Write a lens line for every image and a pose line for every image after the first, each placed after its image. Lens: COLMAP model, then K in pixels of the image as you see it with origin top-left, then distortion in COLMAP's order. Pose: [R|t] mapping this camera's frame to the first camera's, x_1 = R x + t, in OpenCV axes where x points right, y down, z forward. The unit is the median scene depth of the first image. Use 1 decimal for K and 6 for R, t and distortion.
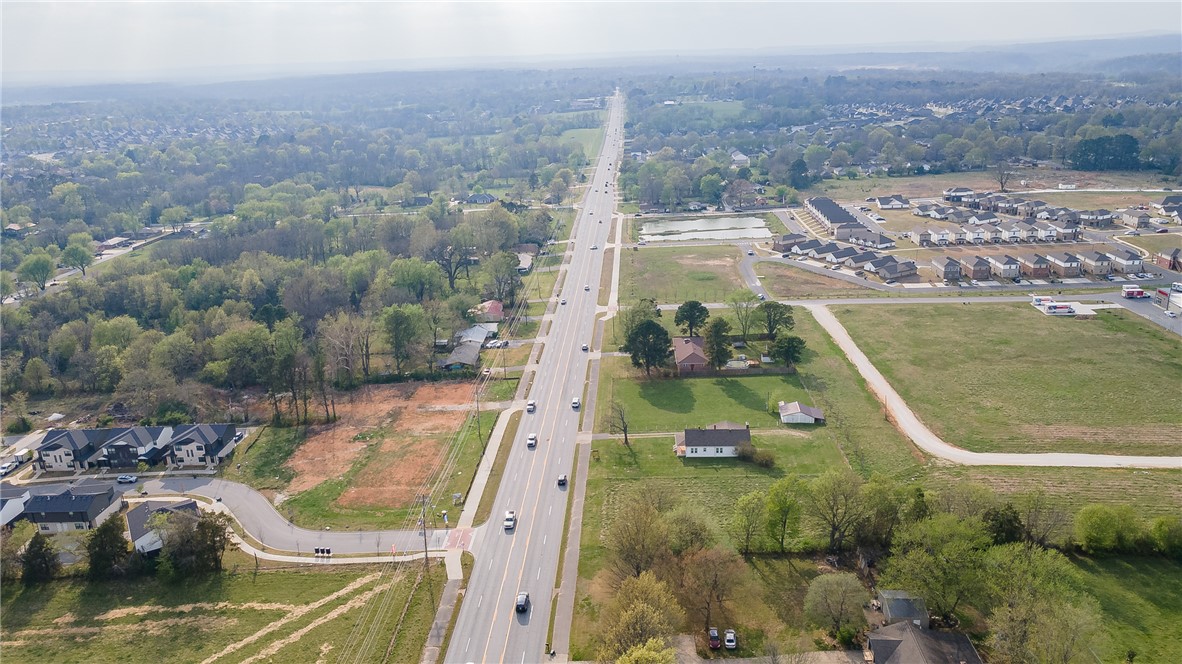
lens RADIAL K [[865.6, 0, 585.2], [0, 865.6, 330.6], [0, 0, 1]] dist [0.035343, 0.009126]
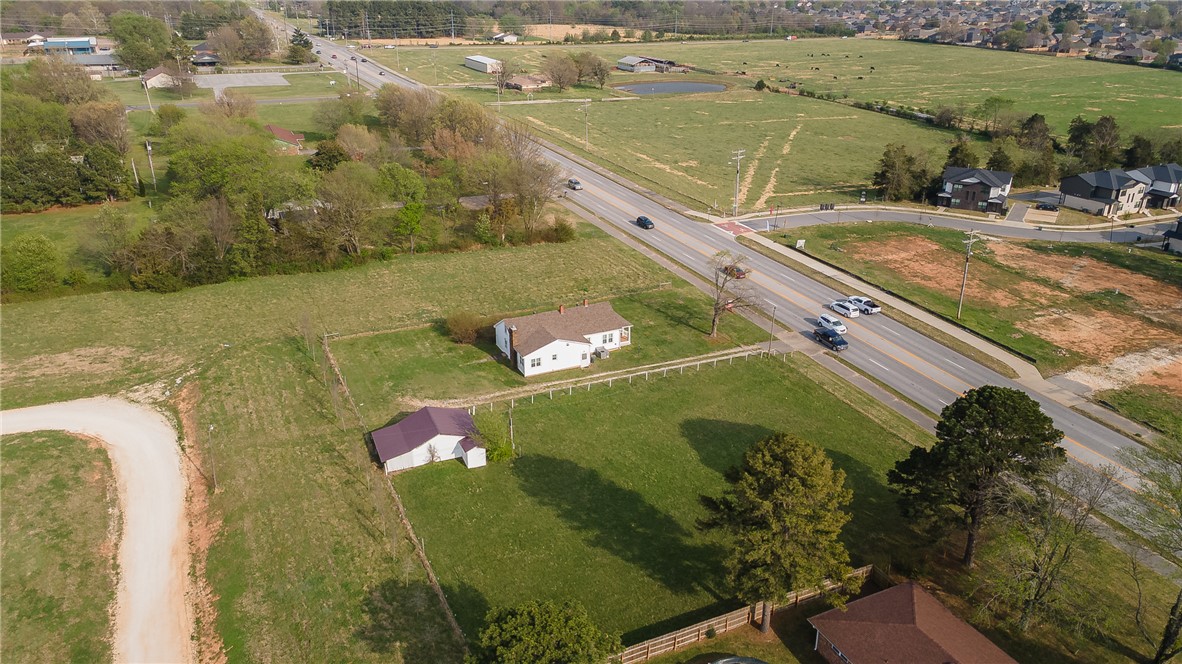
lens RADIAL K [[865.6, 0, 585.2], [0, 865.6, 330.6], [0, 0, 1]] dist [0.035343, 0.009126]
pose [[-0.881632, 0.218744, -0.418183, 0.332657], [-0.110236, 0.766135, 0.633155, -0.207489], [0.458883, 0.604308, -0.651336, 1.232085]]
